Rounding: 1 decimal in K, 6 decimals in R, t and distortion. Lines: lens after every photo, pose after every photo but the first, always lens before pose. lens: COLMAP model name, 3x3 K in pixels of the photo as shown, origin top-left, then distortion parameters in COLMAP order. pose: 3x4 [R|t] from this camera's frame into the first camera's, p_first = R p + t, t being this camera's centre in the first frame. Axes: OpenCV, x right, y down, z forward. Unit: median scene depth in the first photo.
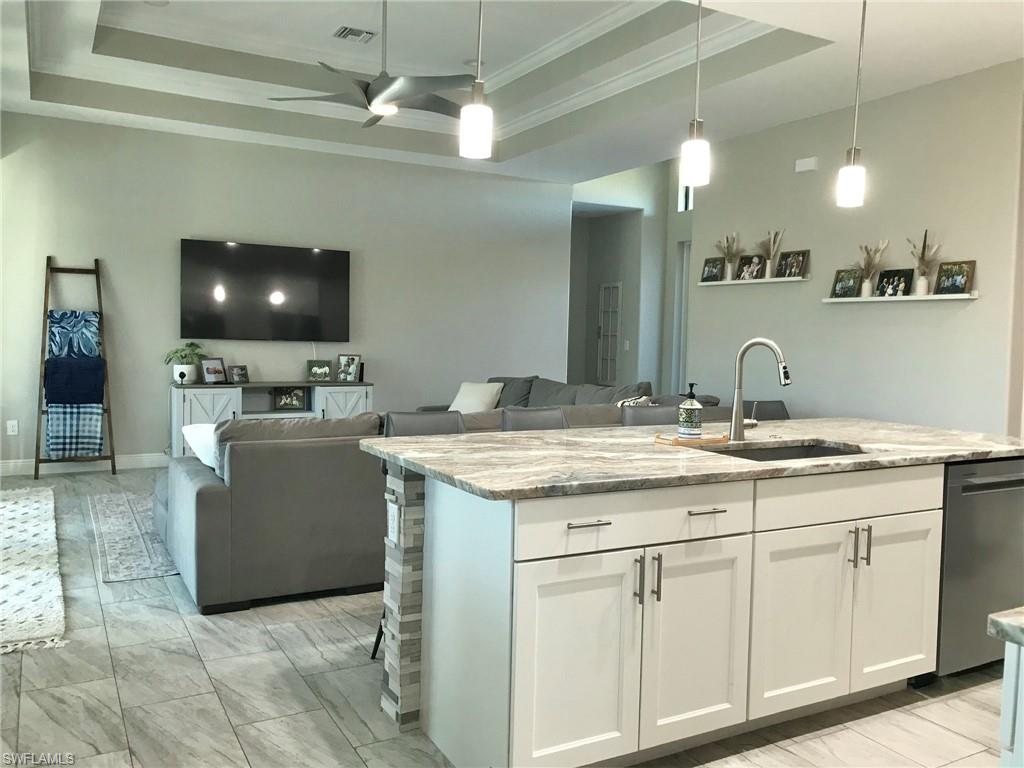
lens RADIAL K [[838.4, 0, 506.6], [0, 838.4, 381.1], [0, 0, 1]] dist [0.036370, 0.001039]
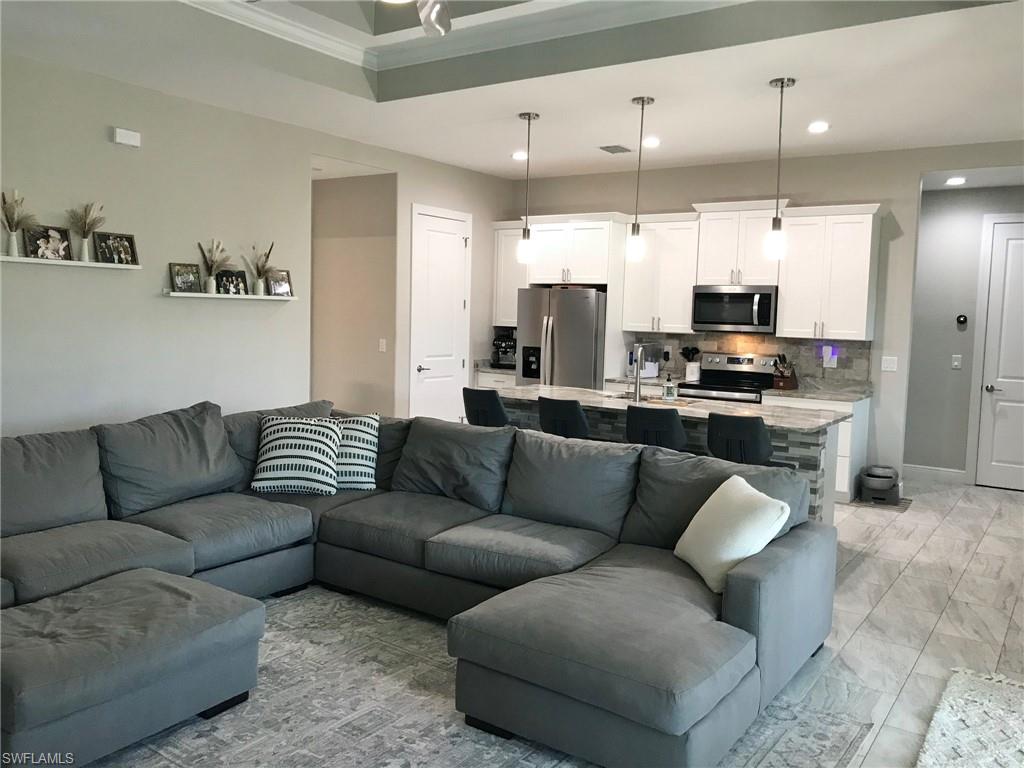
lens RADIAL K [[838.4, 0, 506.6], [0, 838.4, 381.1], [0, 0, 1]] dist [0.036370, 0.001039]
pose [[-0.446049, -0.111862, 0.887991, -0.584645], [0.015307, 0.991060, 0.132535, -0.105676], [-0.894878, 0.072709, -0.440349, 0.966159]]
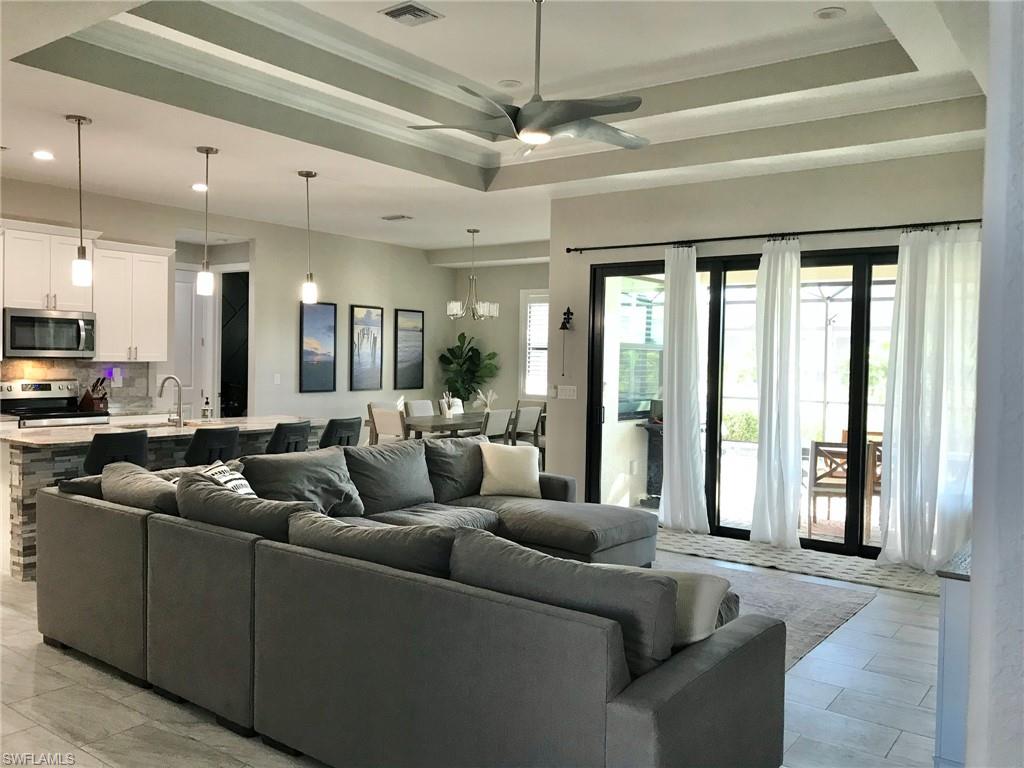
lens RADIAL K [[838.4, 0, 506.6], [0, 838.4, 381.1], [0, 0, 1]] dist [0.036370, 0.001039]
pose [[-0.908982, -0.029144, -0.415815, 0.188309], [-0.066356, 0.994949, 0.075320, -0.109132], [0.411520, 0.096056, -0.906325, 1.434102]]
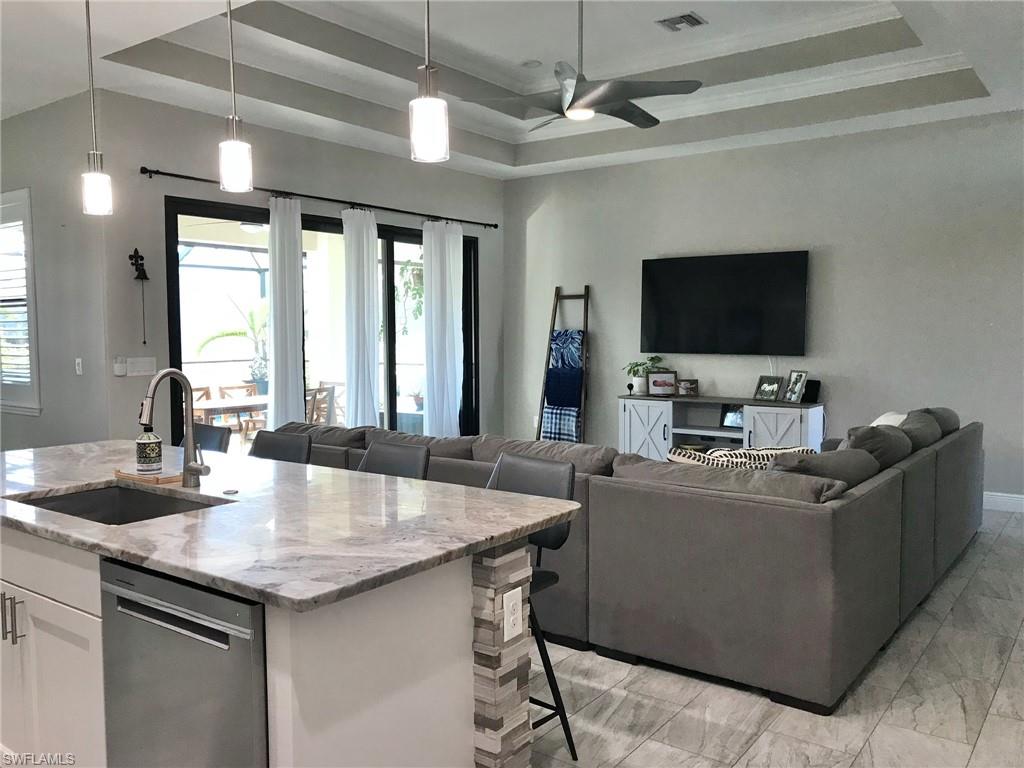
lens RADIAL K [[827.6, 0, 512.0], [0, 827.6, 384.0], [0, 0, 1]] dist [0.035624, -0.003471]
pose [[0.419118, 0.037405, -0.907161, 0.544232], [-0.040109, 0.998938, 0.022659, -0.029741], [0.907045, 0.026889, 0.420174, 0.436153]]
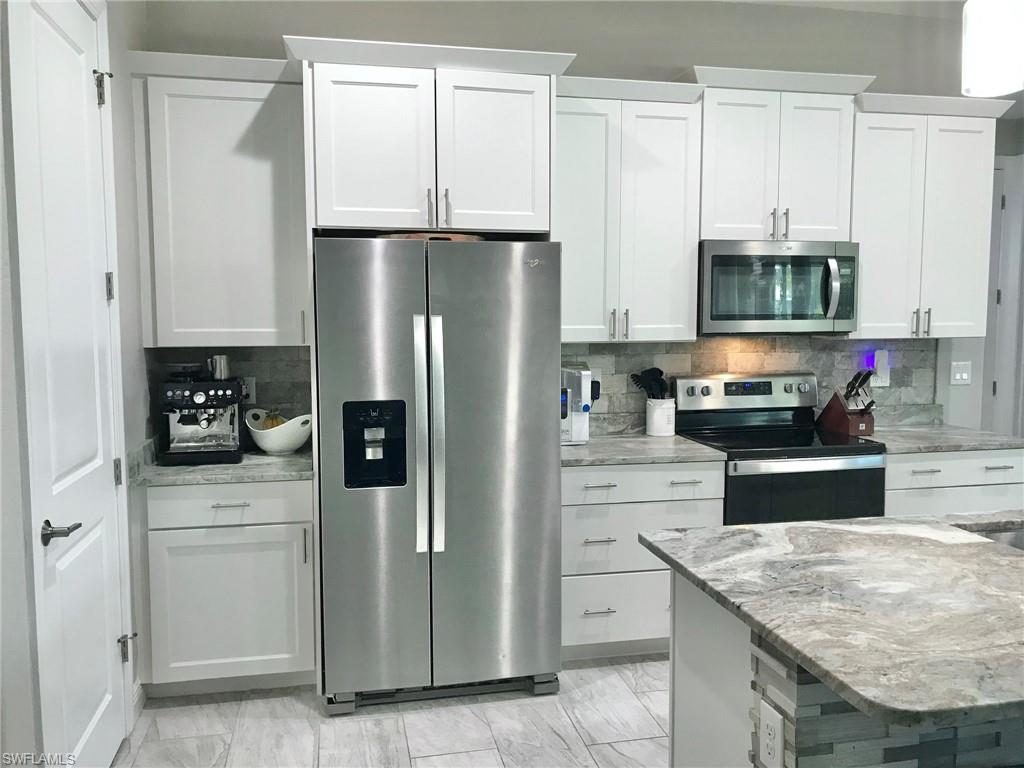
lens RADIAL K [[837.4, 0, 514.0], [0, 837.4, 379.1], [0, 0, 1]] dist [0.029923, -0.000320]
pose [[-0.958197, -0.042003, 0.283011, 0.276281], [-0.001400, 0.989842, 0.142167, -0.067757], [-0.286107, 0.135828, -0.948522, 0.790614]]
